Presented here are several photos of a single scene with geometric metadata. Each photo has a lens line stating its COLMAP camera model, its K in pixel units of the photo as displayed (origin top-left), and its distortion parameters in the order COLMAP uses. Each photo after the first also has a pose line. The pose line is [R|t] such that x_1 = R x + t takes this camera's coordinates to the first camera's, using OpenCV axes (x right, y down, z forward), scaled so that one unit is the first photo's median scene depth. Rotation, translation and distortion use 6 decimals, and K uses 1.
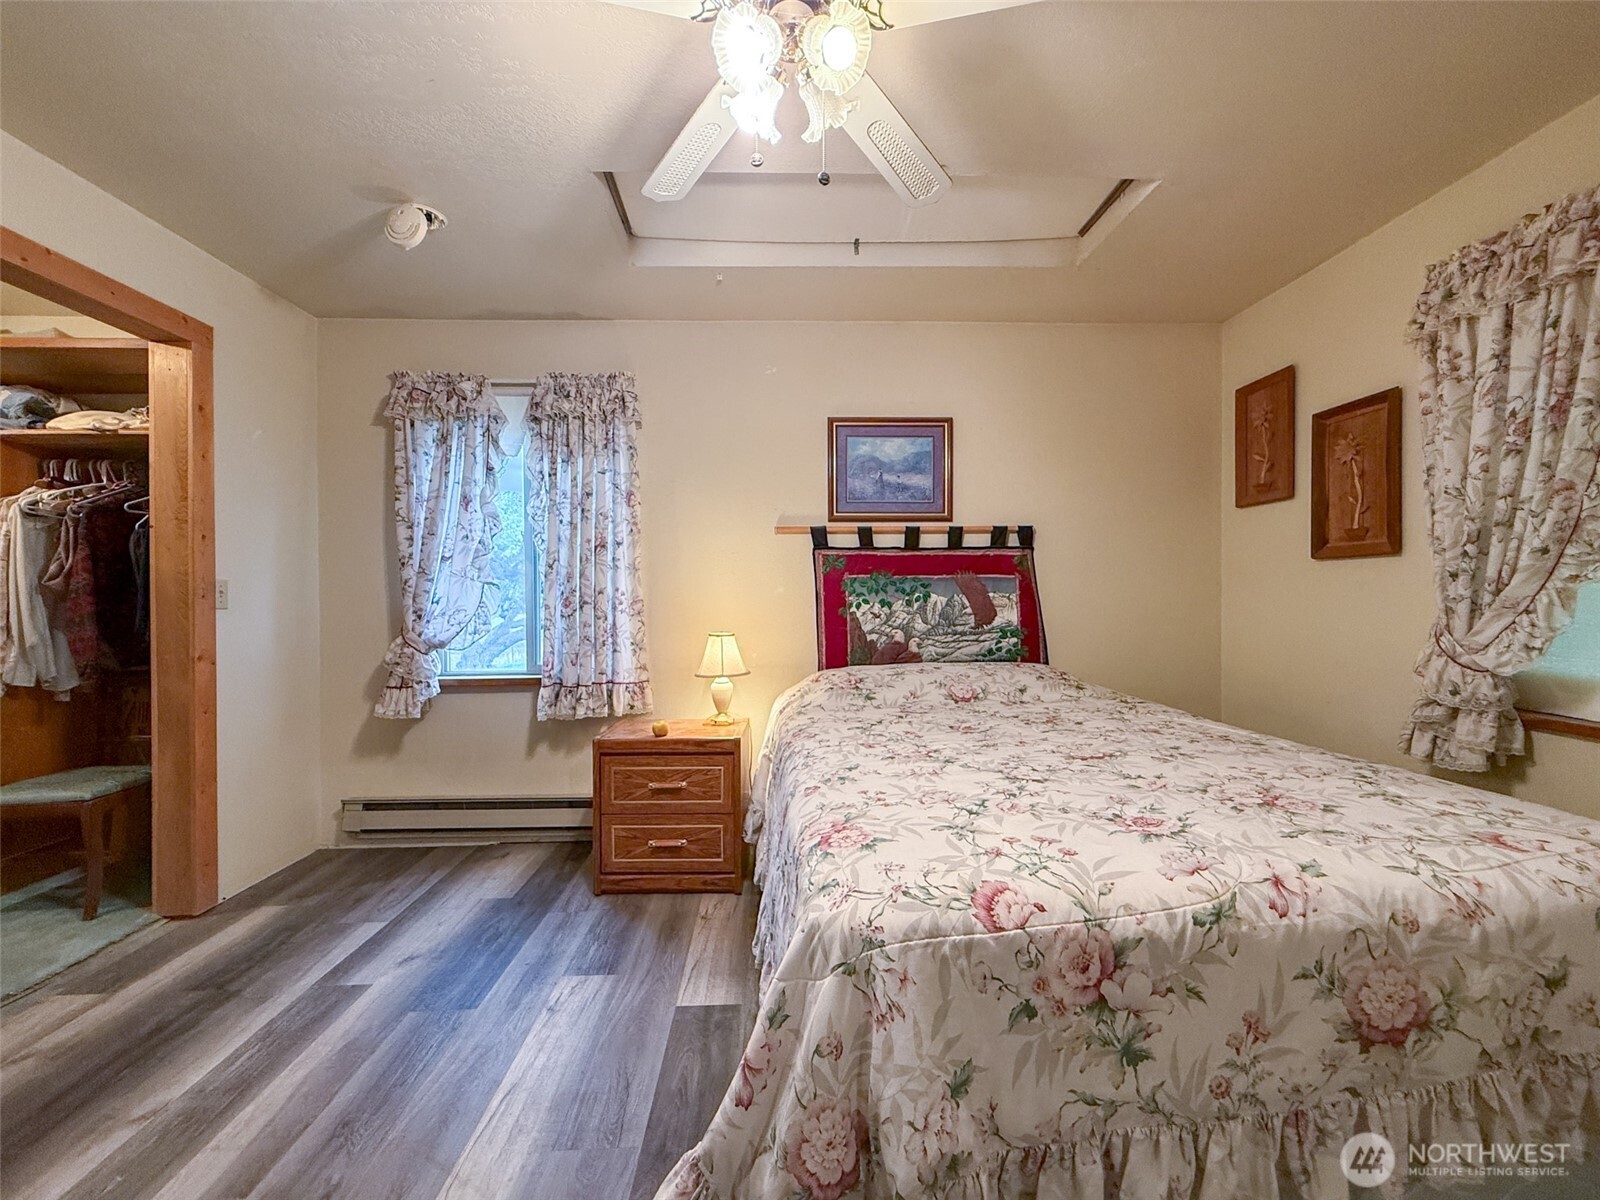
lens RADIAL K [[642.1, 0, 799.9], [0, 642.1, 600.4], [0, 0, 1]] dist [-0.000791, -0.000572]
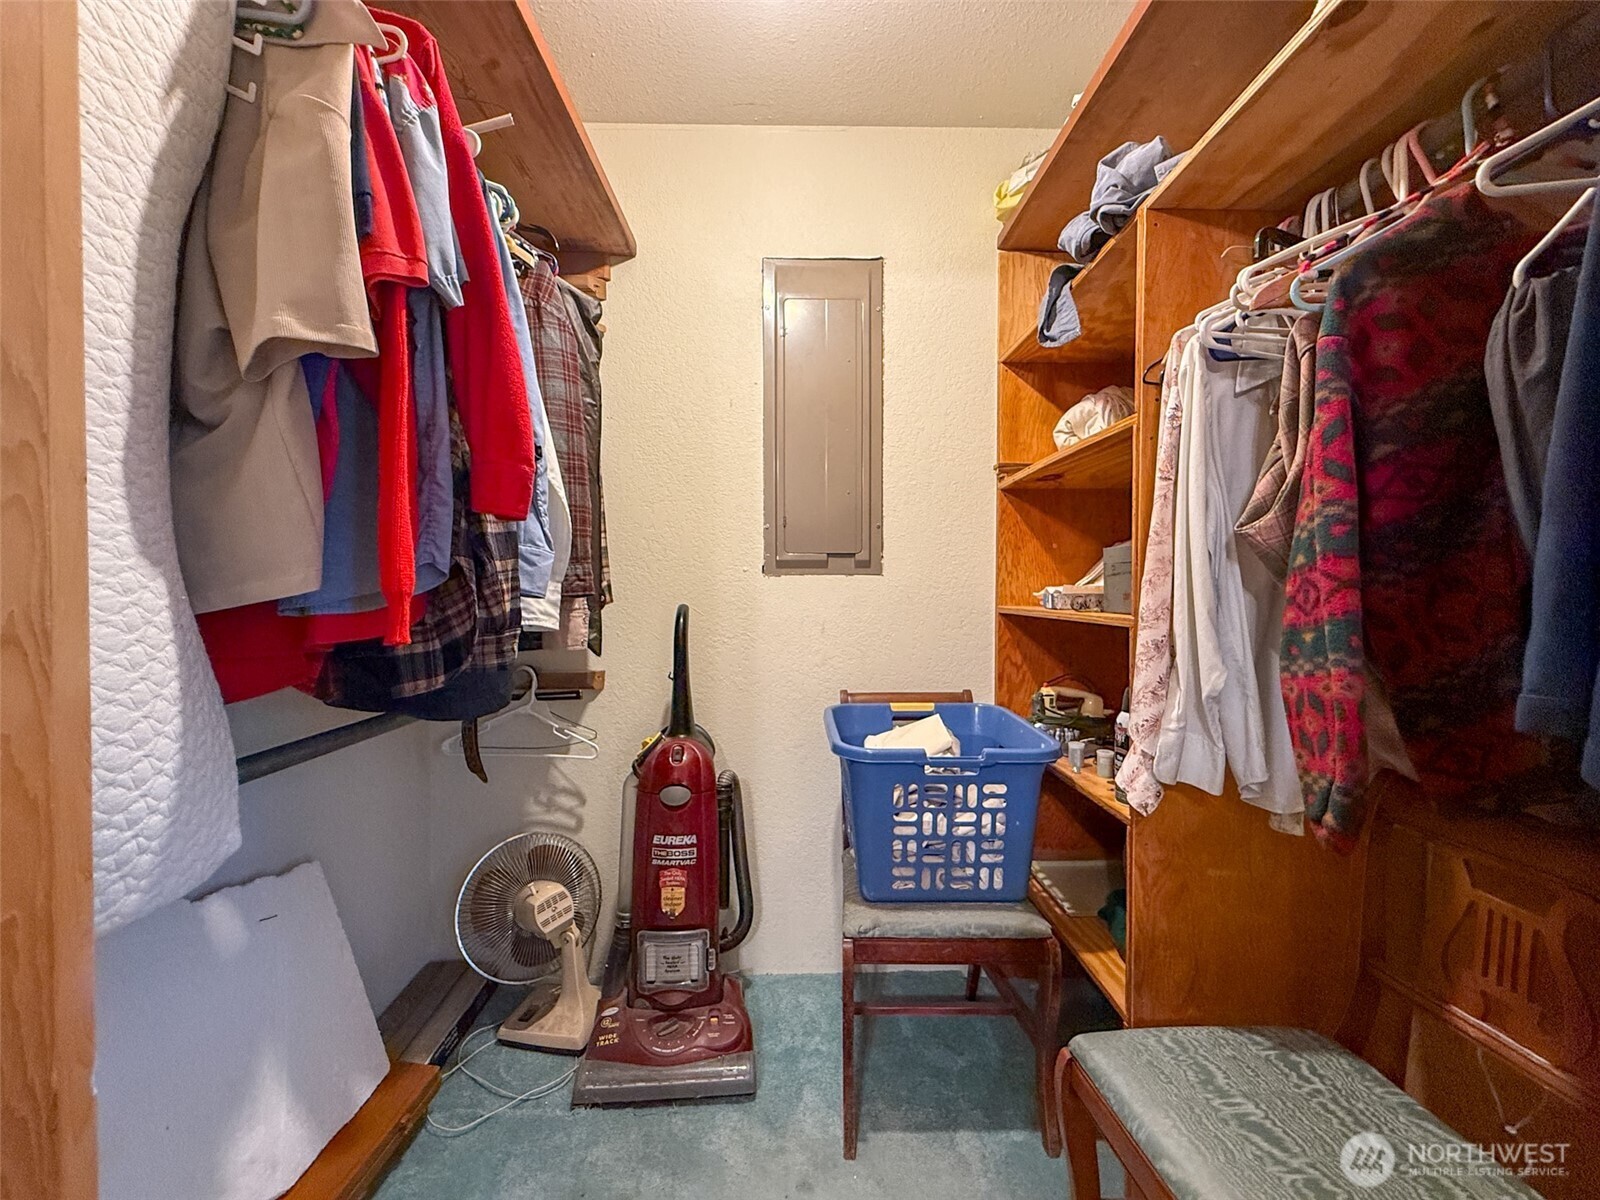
lens RADIAL K [[642.1, 0, 801.1], [0, 642.1, 598.0], [0, 0, 1]] dist [-0.000791, -0.000572]
pose [[-0.001927, 0.022520, -0.999745, -0.657736], [-0.005898, 0.999729, 0.022531, 0.004547], [0.999981, 0.005940, -0.001794, 0.607628]]
